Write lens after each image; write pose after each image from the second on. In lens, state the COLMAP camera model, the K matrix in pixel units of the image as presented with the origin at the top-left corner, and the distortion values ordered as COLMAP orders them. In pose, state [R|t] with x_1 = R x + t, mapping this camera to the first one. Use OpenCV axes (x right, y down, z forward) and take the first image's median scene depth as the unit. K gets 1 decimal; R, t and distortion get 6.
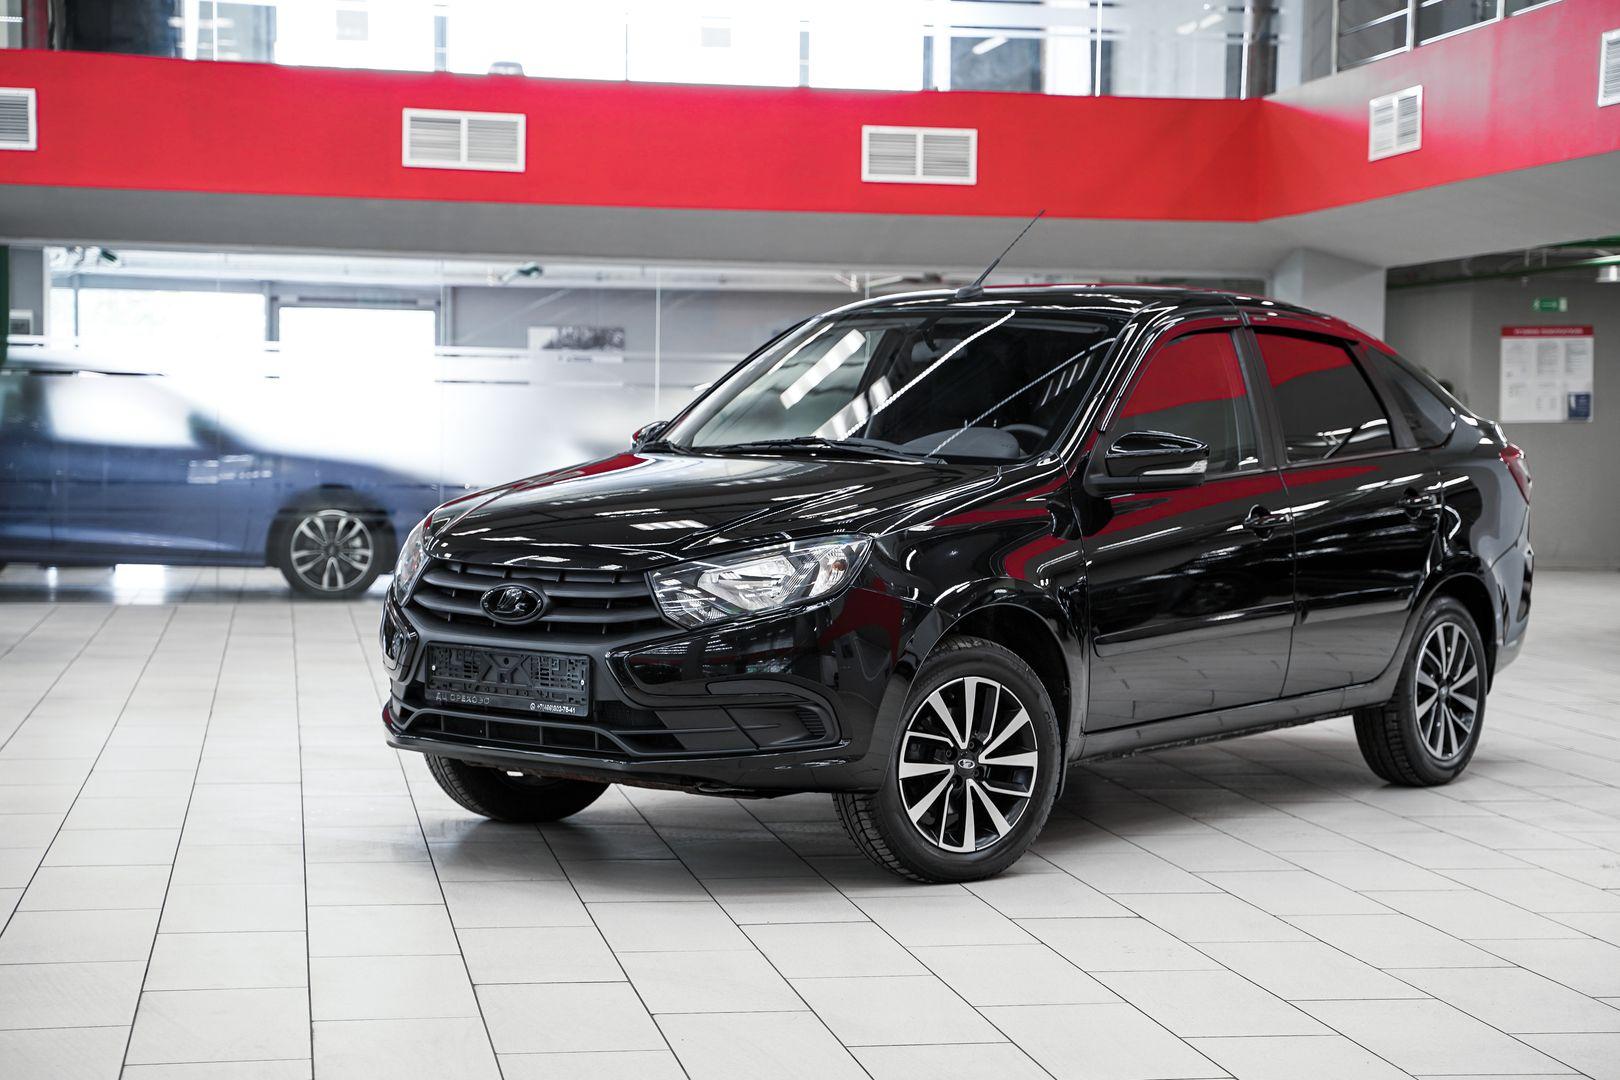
lens RADIAL K [[2844.1, 0, 810.0], [0, 2844.1, 540.0], [0, 0, 1]] dist [0.230100, 0.086689]
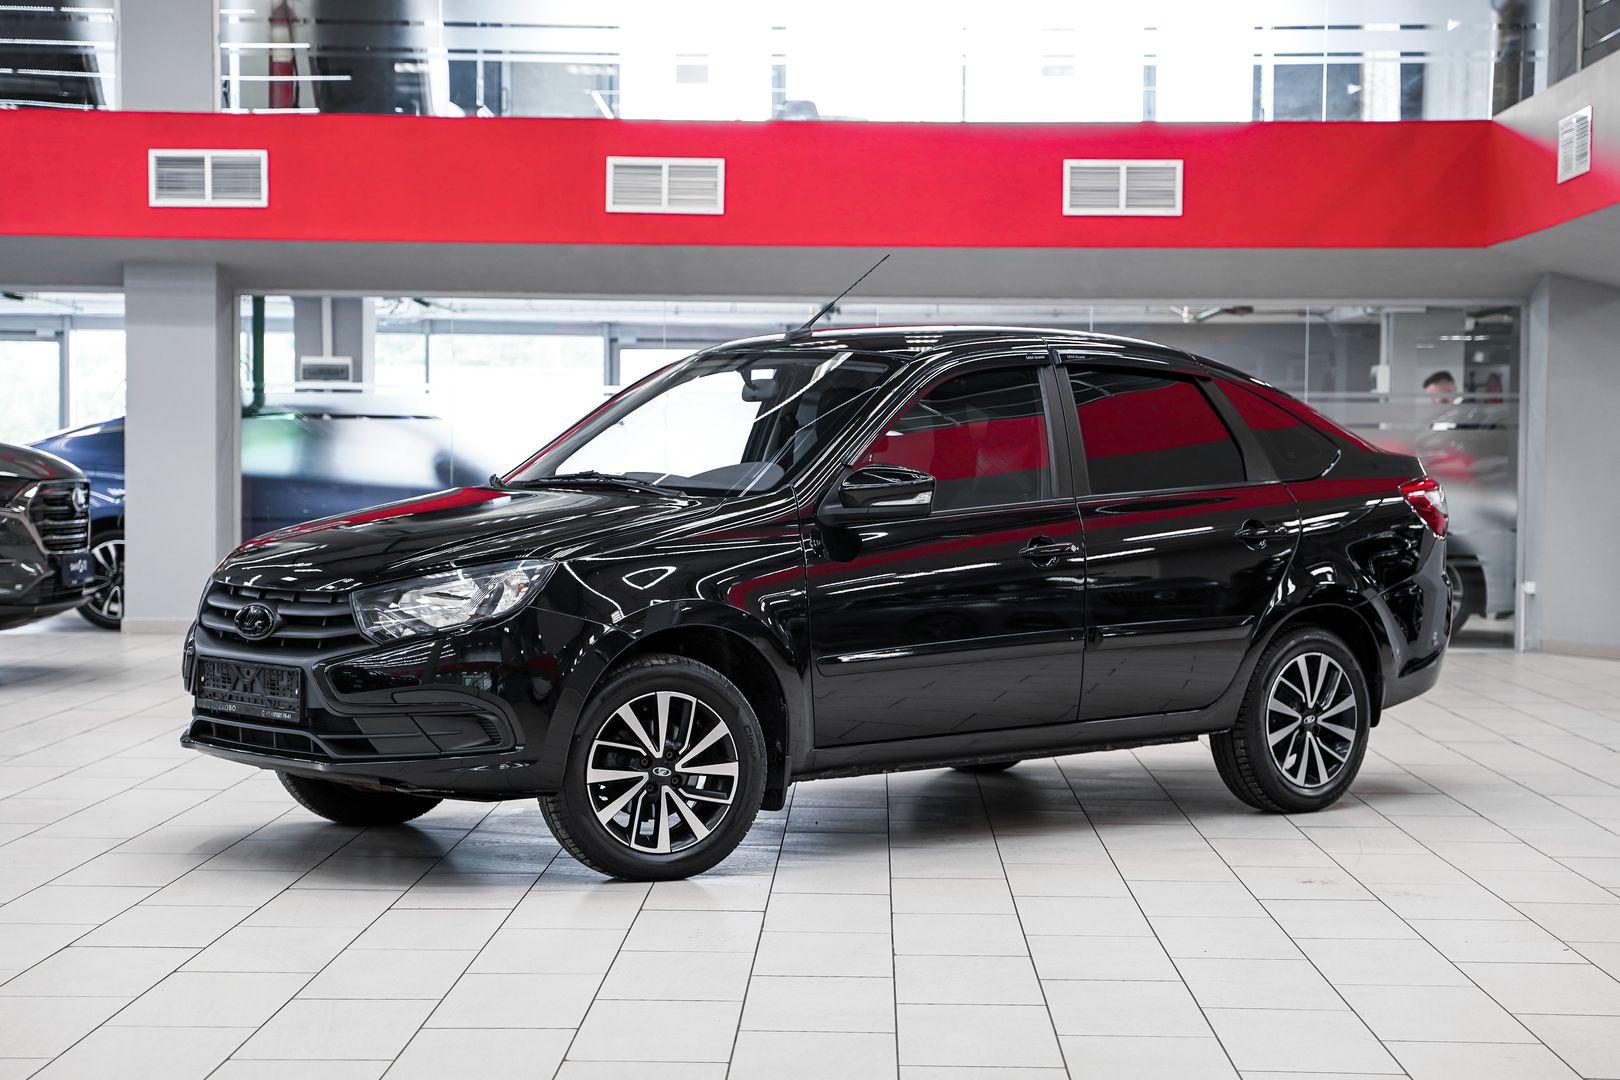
lens RADIAL K [[3053.4, 0, 810.0], [0, 3053.4, 540.0], [0, 0, 1]] dist [0.200622, -0.101320]
pose [[0.979411, 0.000625, -0.201874, 0.270993], [-0.003809, 0.999874, -0.015384, 0.006368], [0.201839, 0.015836, 0.979291, -0.101560]]
